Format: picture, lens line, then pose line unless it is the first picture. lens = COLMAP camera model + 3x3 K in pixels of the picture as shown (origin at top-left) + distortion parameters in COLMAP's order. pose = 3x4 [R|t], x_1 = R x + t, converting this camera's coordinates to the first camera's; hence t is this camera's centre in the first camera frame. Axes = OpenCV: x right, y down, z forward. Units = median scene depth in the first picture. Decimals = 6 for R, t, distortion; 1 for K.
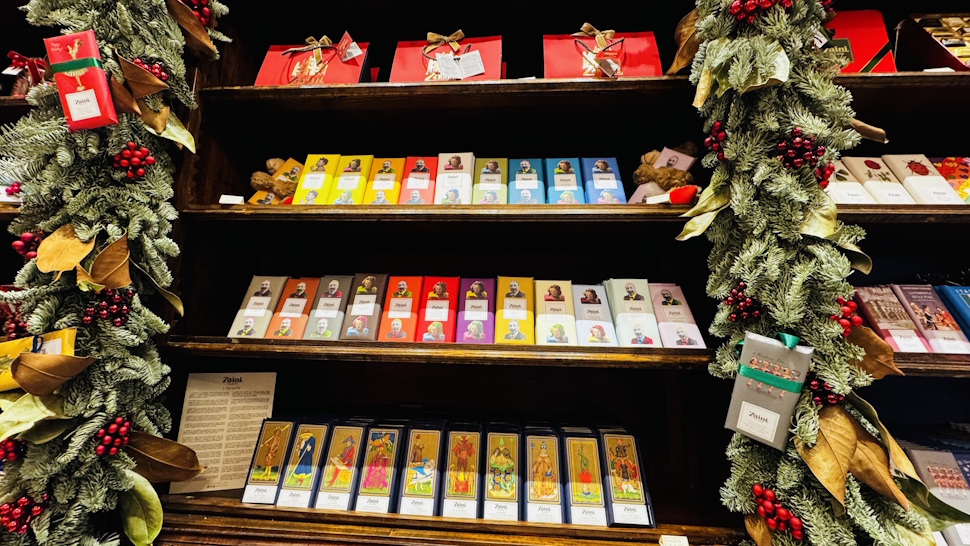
lens RADIAL K [[384.6, 0, 483.9], [0, 384.6, 276.4], [0, 0, 1]] dist [-0.000943, 0.000009]
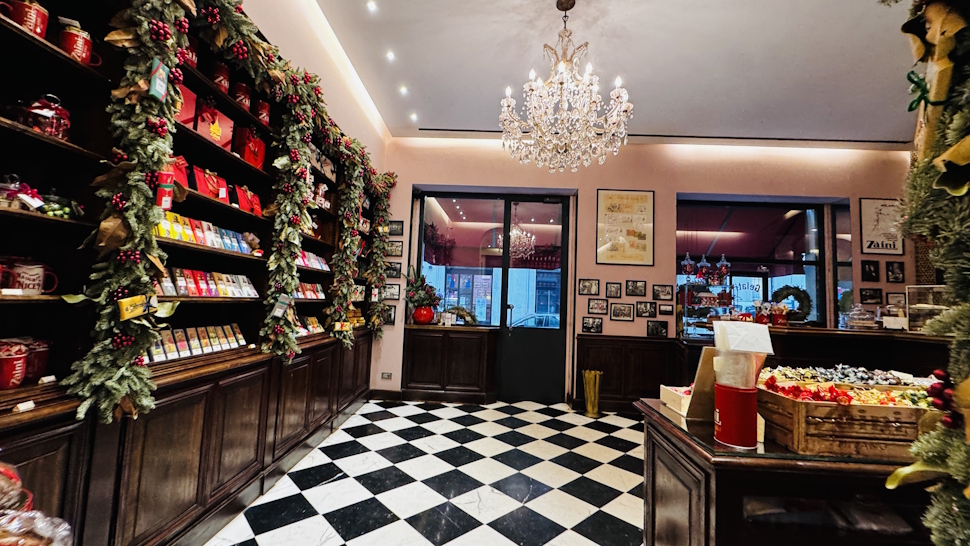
lens RADIAL K [[384.6, 0, 482.2], [0, 384.6, 271.8], [0, 0, 1]] dist [-0.000943, 0.000009]
pose [[-0.061332, 0.053471, 0.996684, -3.152282], [-0.184696, 0.980711, -0.063980, -0.202375], [-0.980880, -0.188008, -0.050273, -0.839774]]
